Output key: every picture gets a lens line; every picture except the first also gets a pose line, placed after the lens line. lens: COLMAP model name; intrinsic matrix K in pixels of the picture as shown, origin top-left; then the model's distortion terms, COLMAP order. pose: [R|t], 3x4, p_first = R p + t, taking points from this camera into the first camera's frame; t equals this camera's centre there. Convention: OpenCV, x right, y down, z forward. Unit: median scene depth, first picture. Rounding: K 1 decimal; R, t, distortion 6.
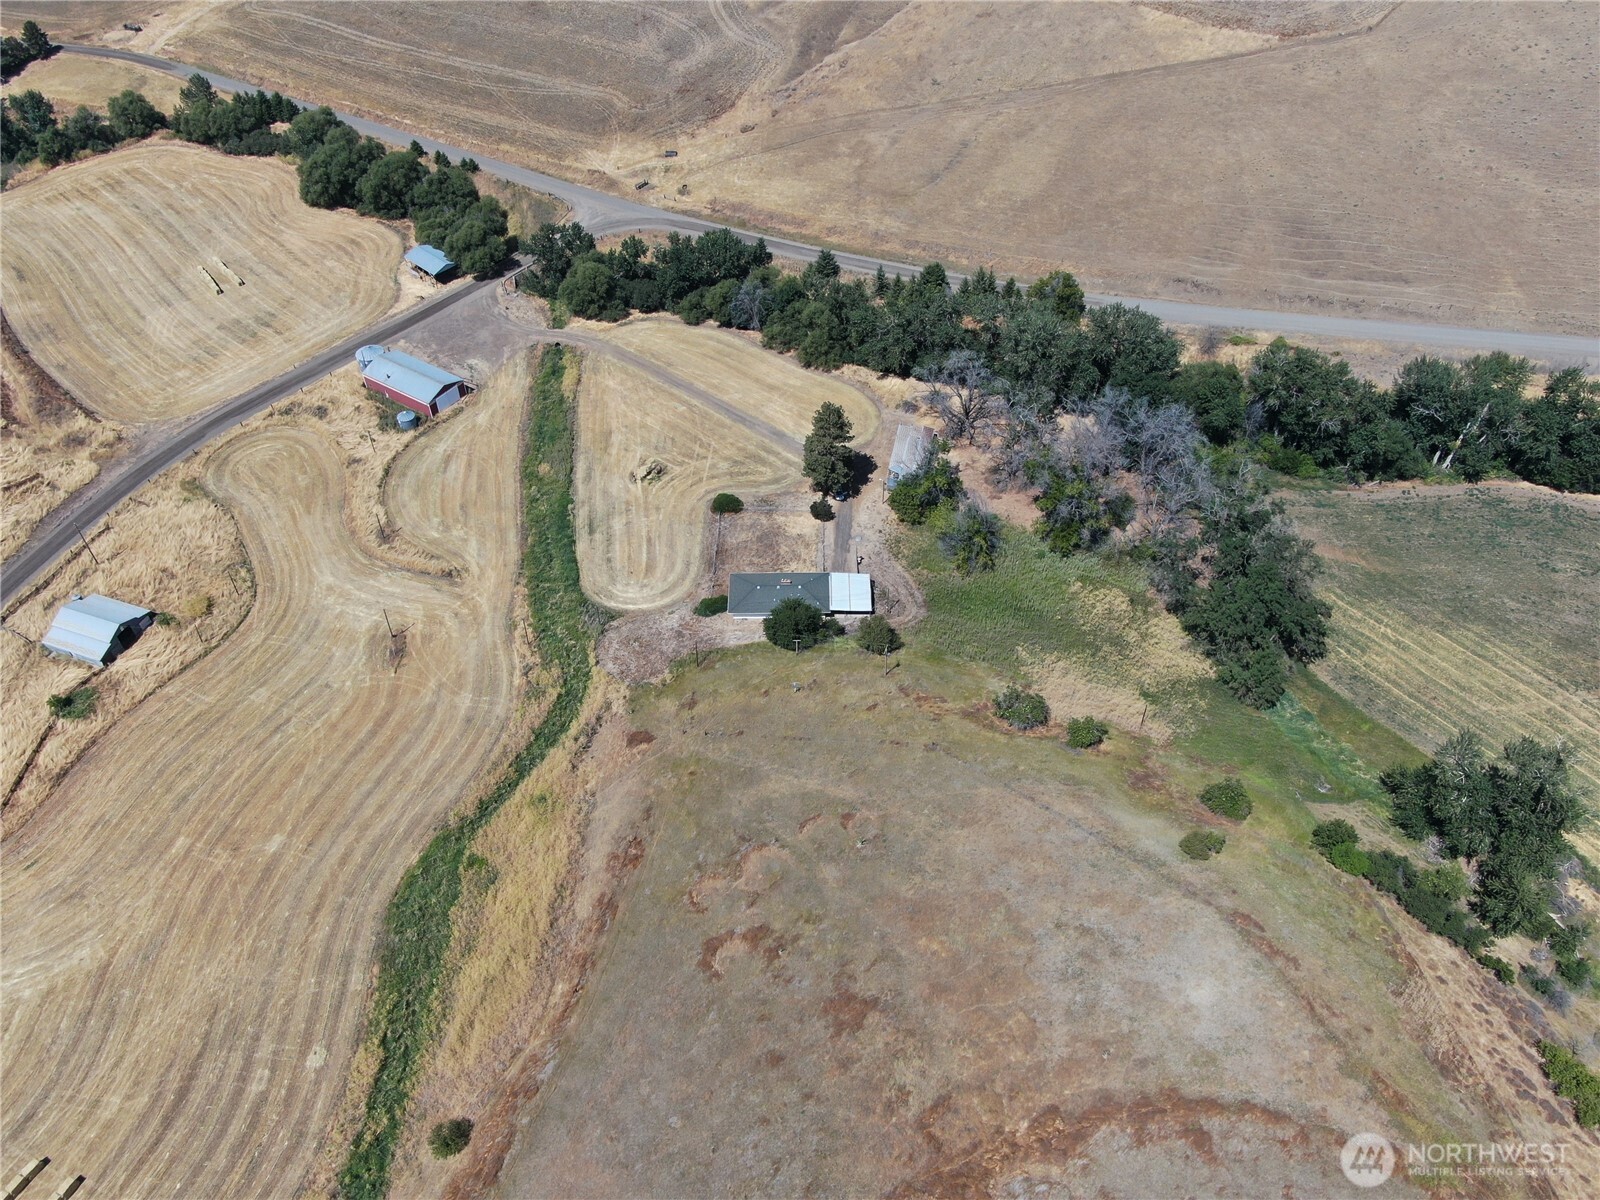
lens RADIAL K [[1248.9, 0, 800.0], [0, 1248.9, 600.0], [0, 0, 1]] dist [-0.008458, -0.001332]
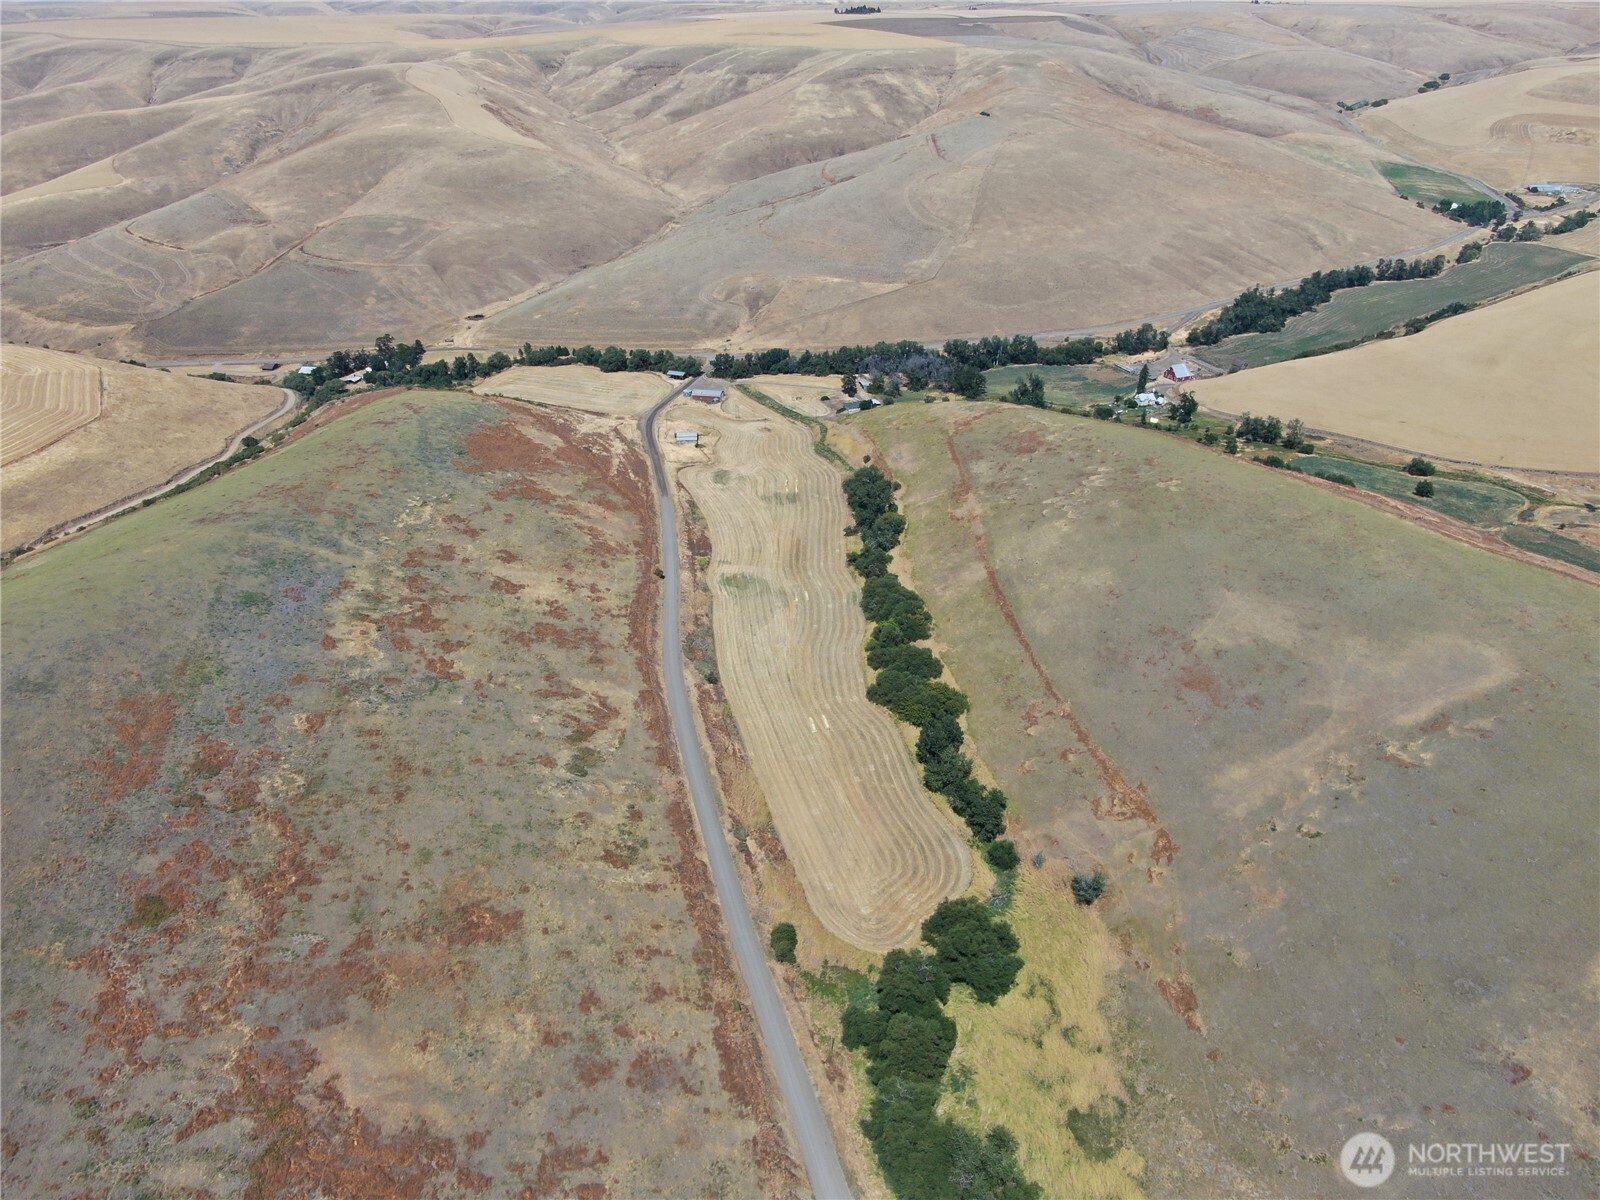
lens RADIAL K [[1147.7, 0, 800.0], [0, 1147.7, 600.0], [0, 0, 1]] dist [-0.015374, 0.002293]
pose [[0.919084, -0.179990, 0.350555, -1.346412], [0.269965, 0.935633, -0.227399, 1.161527], [-0.287061, 0.303636, 0.908516, -1.740626]]
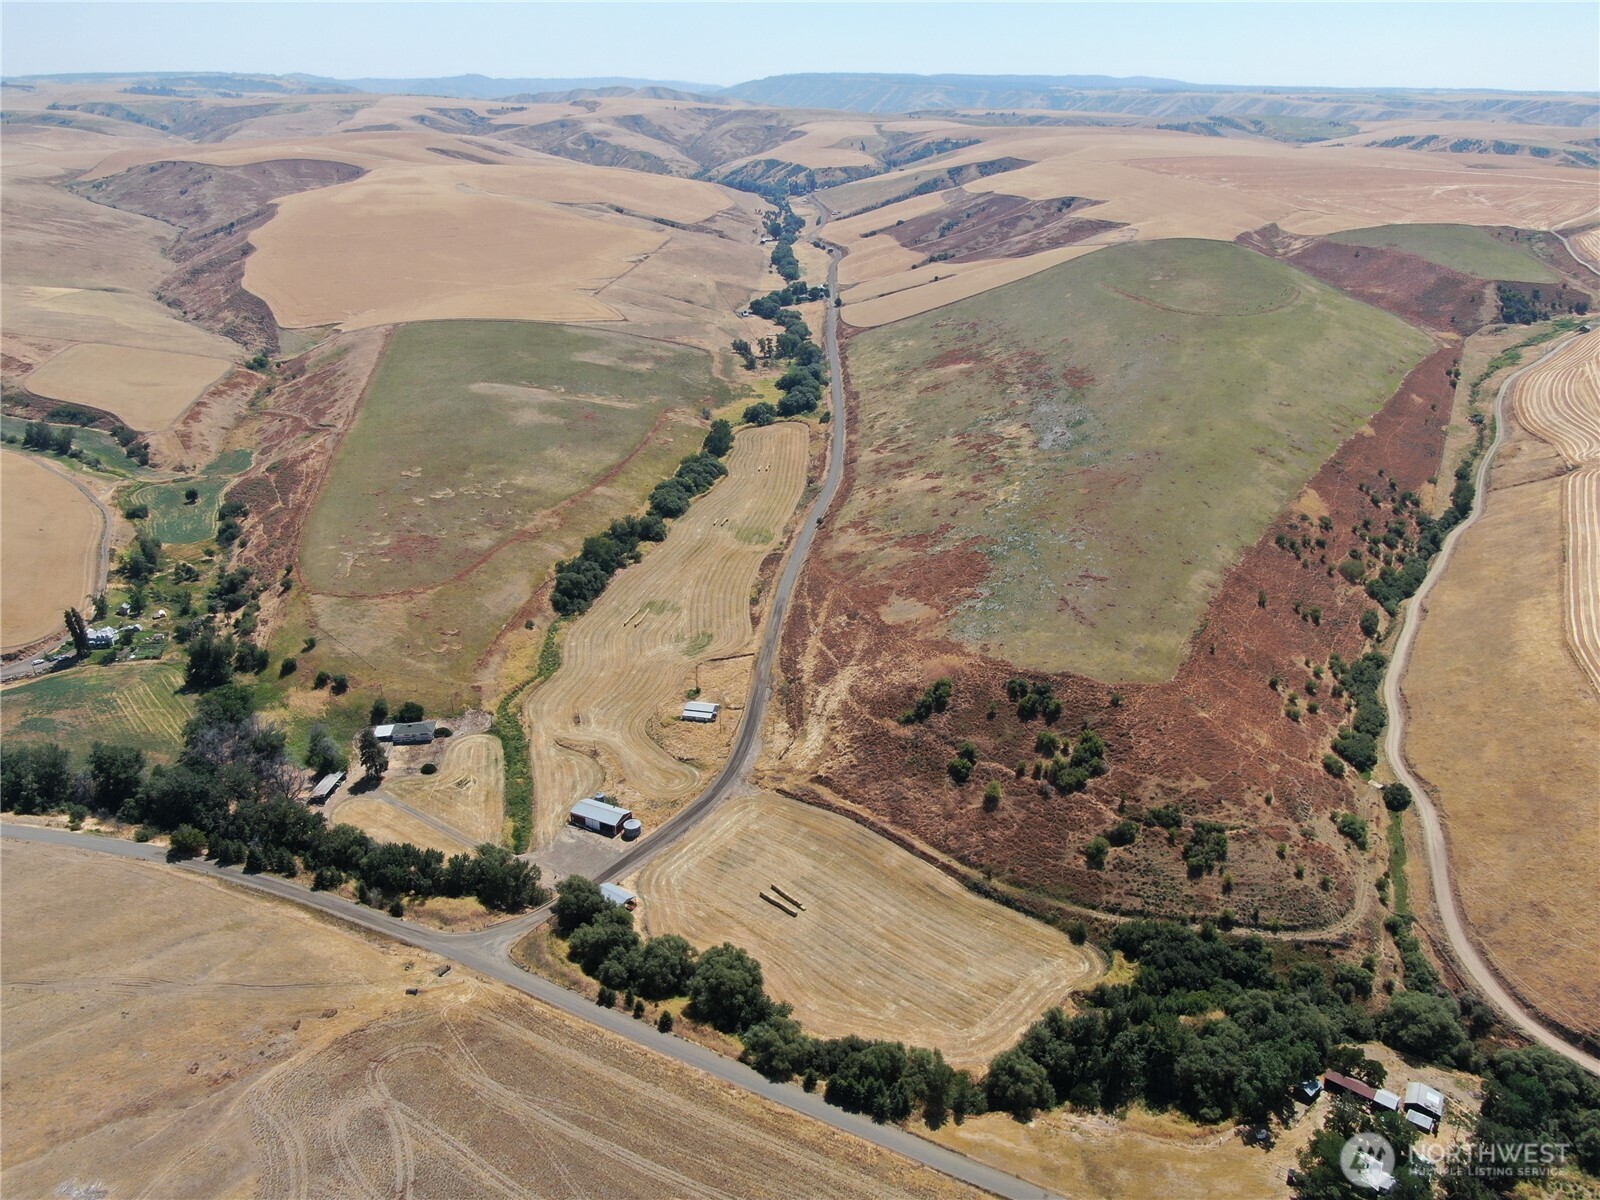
lens RADIAL K [[1147.7, 0, 800.0], [0, 1147.7, 600.0], [0, 0, 1]] dist [-0.015374, 0.002293]
pose [[-0.993011, 0.077991, -0.088585, -0.514494], [-0.053789, 0.369037, 0.927857, -1.942714], [0.105056, 0.926137, -0.362263, 1.465912]]
